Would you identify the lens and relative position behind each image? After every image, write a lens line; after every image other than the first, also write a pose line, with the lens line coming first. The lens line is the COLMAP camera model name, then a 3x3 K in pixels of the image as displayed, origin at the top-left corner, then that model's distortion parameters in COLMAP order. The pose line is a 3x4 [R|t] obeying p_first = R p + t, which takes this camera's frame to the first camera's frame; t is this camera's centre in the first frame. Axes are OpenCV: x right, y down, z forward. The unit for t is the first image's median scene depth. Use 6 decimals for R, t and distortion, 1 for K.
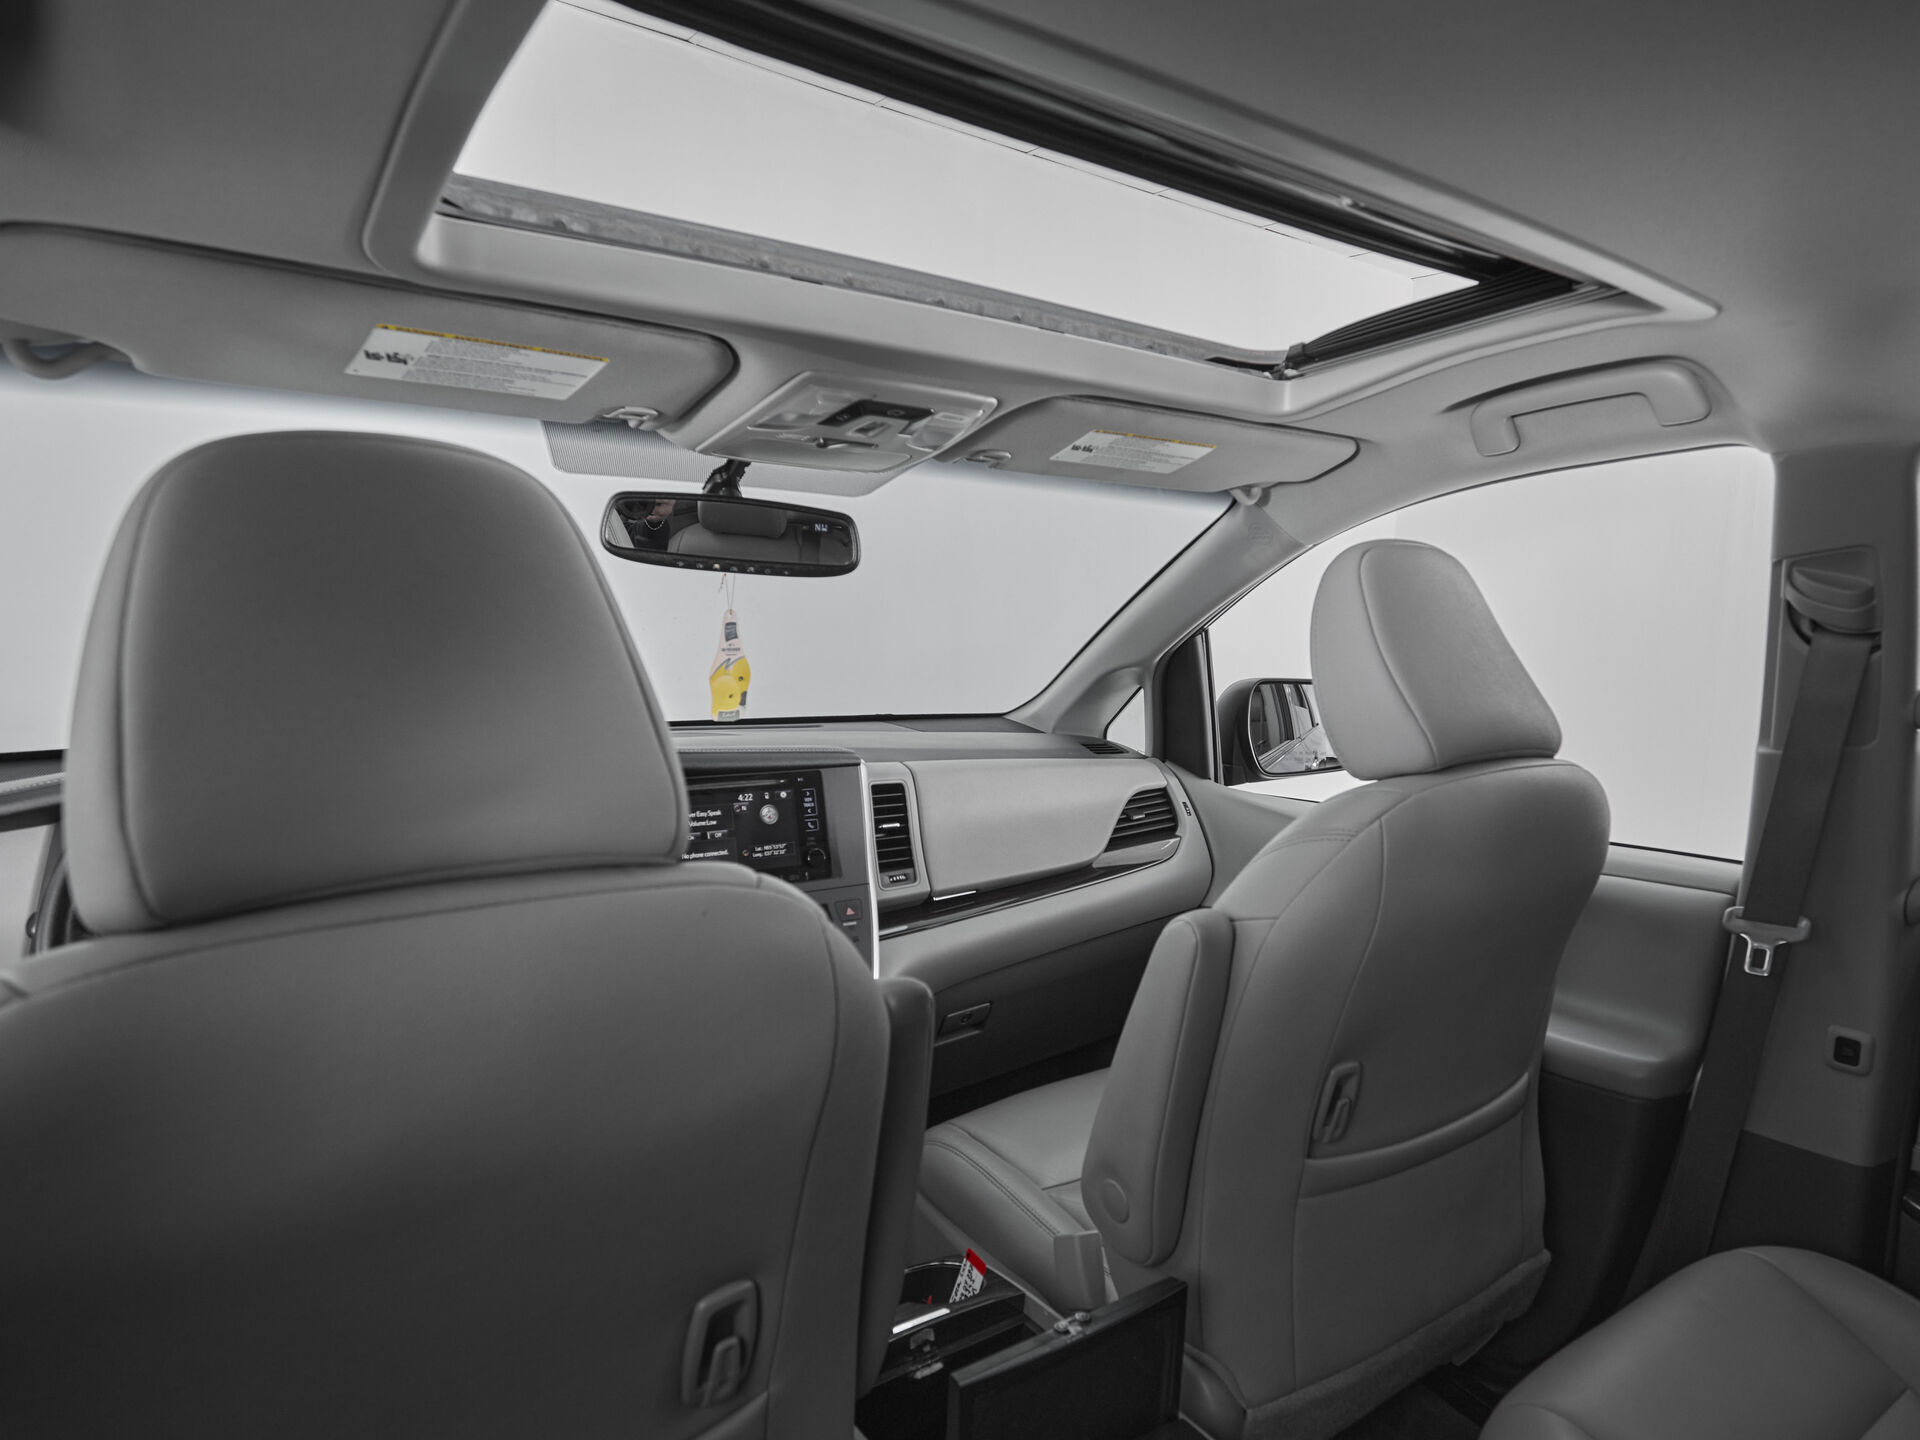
lens RADIAL K [[1173.4, 0, 1037.6], [0, 1173.4, 756.3], [0, 0, 1]] dist [0.001584, 0.002695]
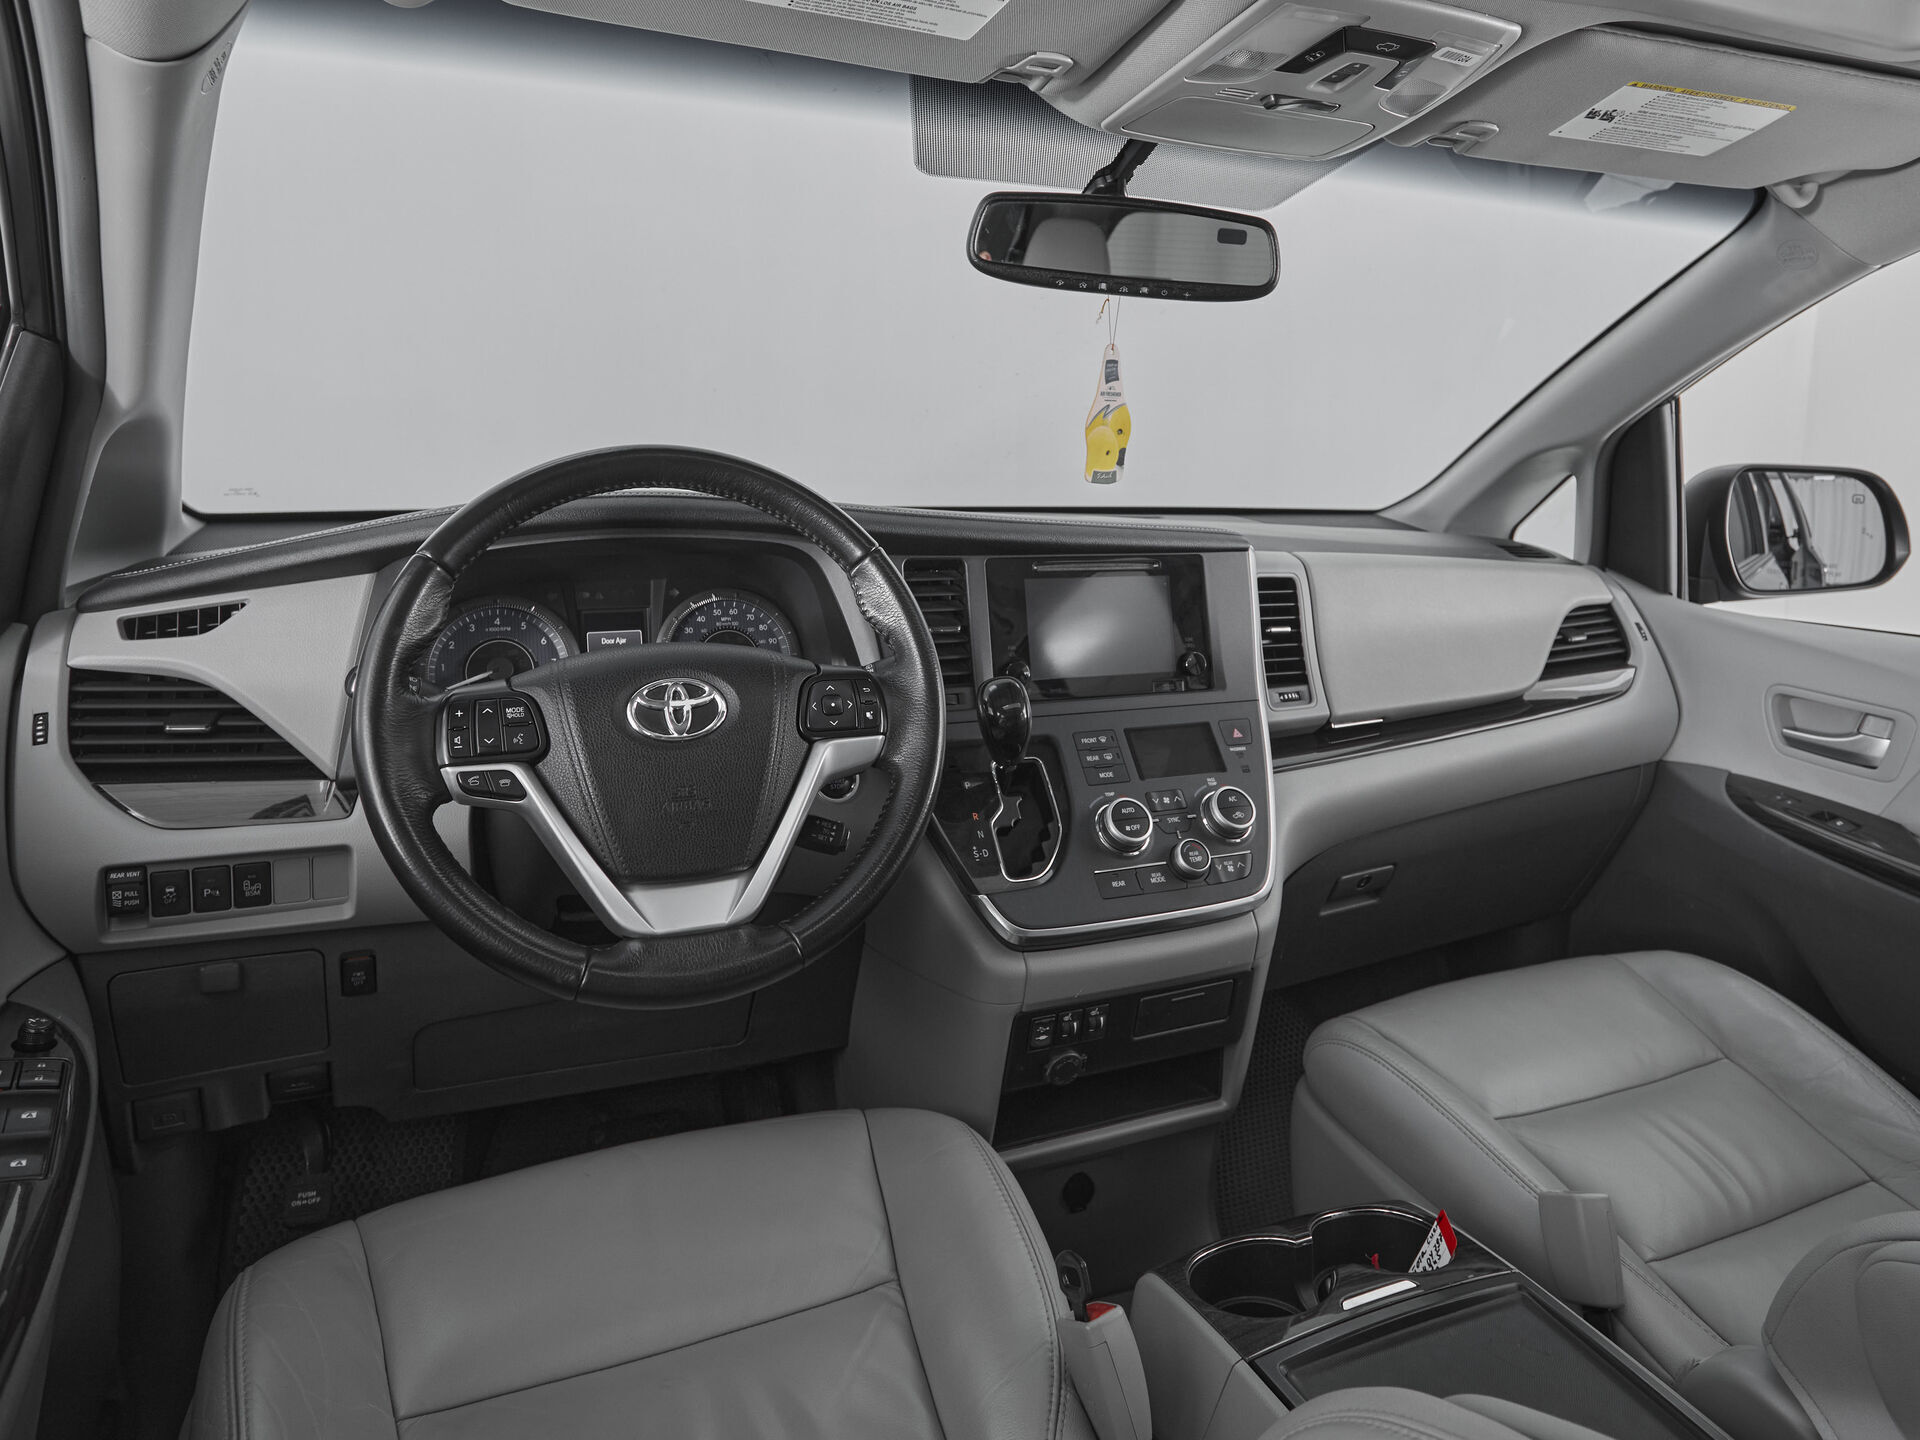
lens RADIAL K [[1283.5, 0, 1022.0], [0, 1283.5, 555.0], [0, 0, 1]] dist [-0.002652, 0.001910]
pose [[0.975416, 0.024808, -0.218969, -0.107358], [-0.031173, 0.999185, -0.025659, 0.036411], [0.218154, 0.031855, 0.975394, 0.117076]]
